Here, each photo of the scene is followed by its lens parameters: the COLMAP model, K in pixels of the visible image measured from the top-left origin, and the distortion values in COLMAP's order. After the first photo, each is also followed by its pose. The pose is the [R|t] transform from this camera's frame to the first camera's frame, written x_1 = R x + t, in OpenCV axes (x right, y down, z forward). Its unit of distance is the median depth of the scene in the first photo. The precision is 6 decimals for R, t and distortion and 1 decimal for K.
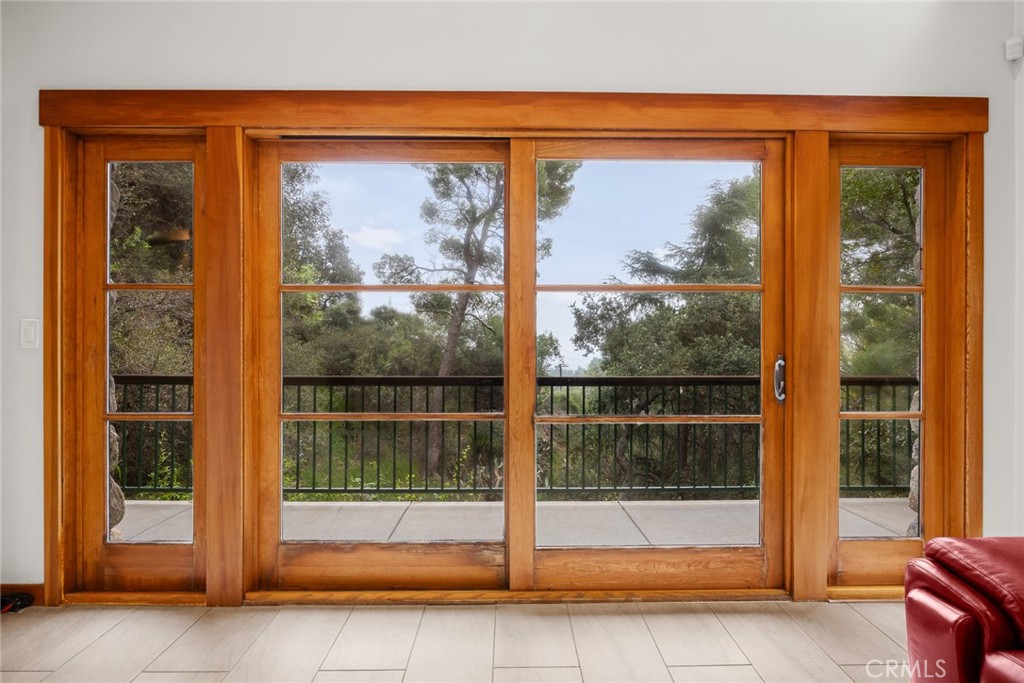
lens RADIAL K [[519.2, 0, 516.6], [0, 519.2, 334.7], [0, 0, 1]] dist [-0.004408, -0.000107]
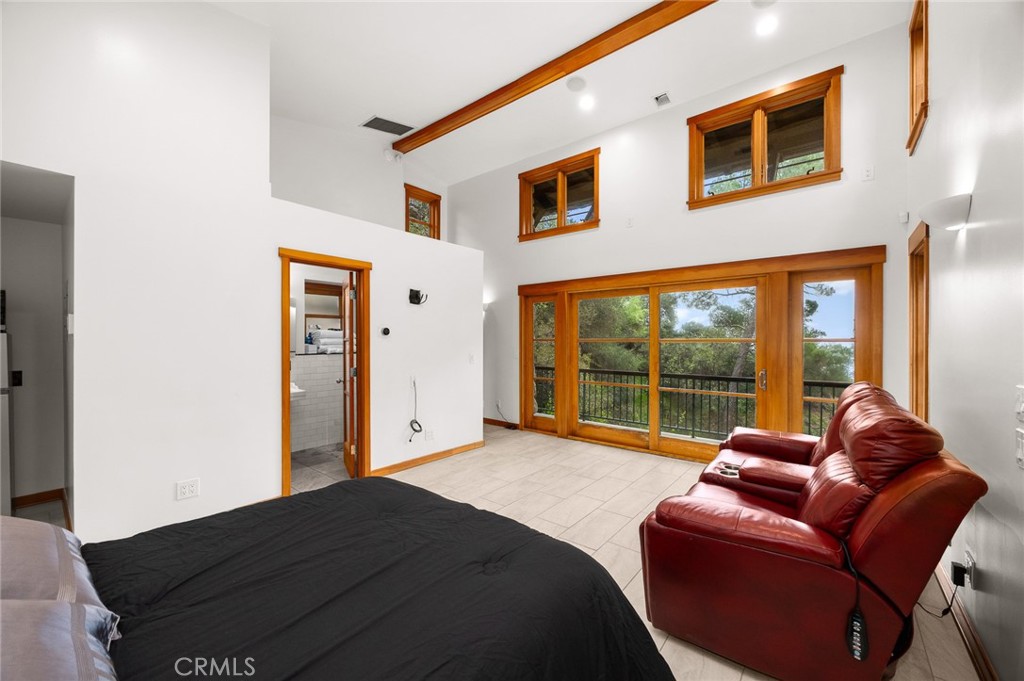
lens RADIAL K [[402.2, 0, 511.5], [0, 402.2, 341.5], [0, 0, 1]] dist [-0.000655, 0.000063]
pose [[0.758319, 0.001129, -0.651883, 0.819244], [0.000779, 0.999996, 0.002638, -0.090849], [0.651883, -0.002509, 0.758315, -1.093938]]
